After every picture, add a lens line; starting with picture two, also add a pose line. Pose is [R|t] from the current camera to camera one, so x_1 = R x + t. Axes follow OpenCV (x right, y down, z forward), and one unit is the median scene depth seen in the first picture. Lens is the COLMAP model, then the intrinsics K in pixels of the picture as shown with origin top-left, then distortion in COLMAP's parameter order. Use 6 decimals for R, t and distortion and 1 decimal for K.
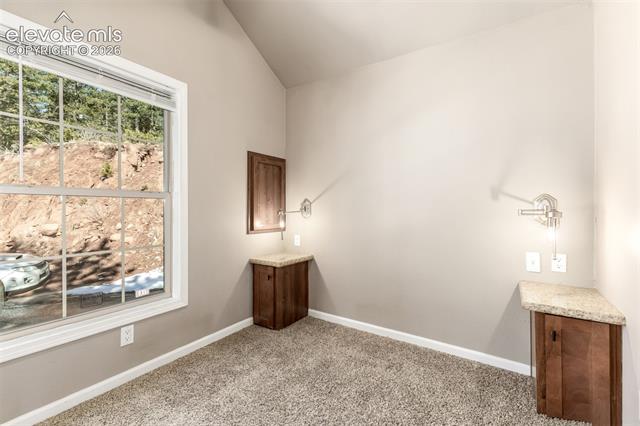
lens RADIAL K [[278.3, 0, 321.2], [0, 278.3, 211.6], [0, 0, 1]] dist [0.014034, -0.002268]
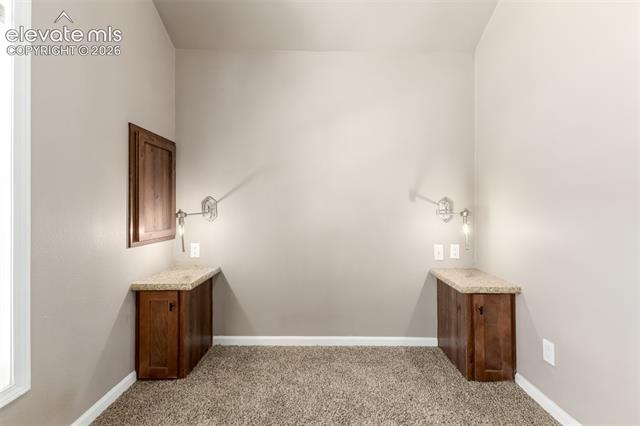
lens RADIAL K [[278.3, 0, 320.5], [0, 278.3, 208.9], [0, 0, 1]] dist [0.014034, -0.002268]
pose [[0.833767, -0.002469, 0.552111, -0.252795], [0.006227, 0.999968, -0.004932, -0.005473], [-0.552081, 0.007550, 0.833756, 0.191983]]
